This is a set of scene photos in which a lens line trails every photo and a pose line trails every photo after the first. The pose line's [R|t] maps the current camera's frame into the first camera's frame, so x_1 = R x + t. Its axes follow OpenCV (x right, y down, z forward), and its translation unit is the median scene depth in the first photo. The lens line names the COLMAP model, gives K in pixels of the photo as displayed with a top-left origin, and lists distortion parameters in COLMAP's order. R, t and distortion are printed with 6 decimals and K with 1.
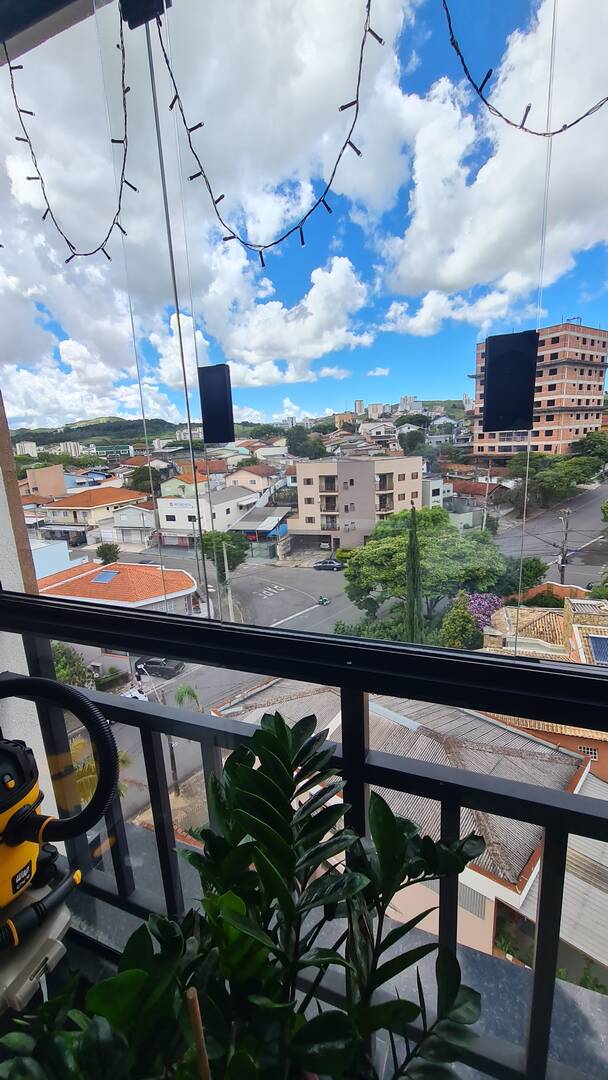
lens RADIAL K [[442.4, 0, 306.3], [0, 442.4, 544.5], [0, 0, 1]] dist [0.000632, -0.002280]
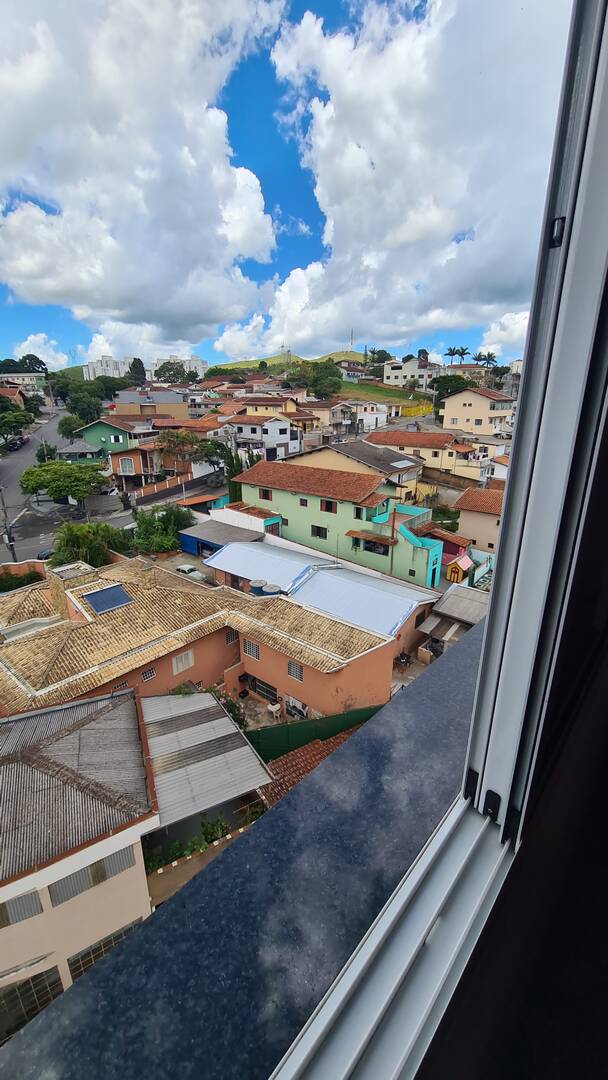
lens RADIAL K [[442.4, 0, 302.3], [0, 442.4, 544.2], [0, 0, 1]] dist [0.000632, -0.002280]
pose [[0.345623, -0.243231, 0.906302, -0.130005], [0.191732, 0.963752, 0.185531, -0.013730], [-0.918577, 0.109643, 0.379730, 0.069281]]
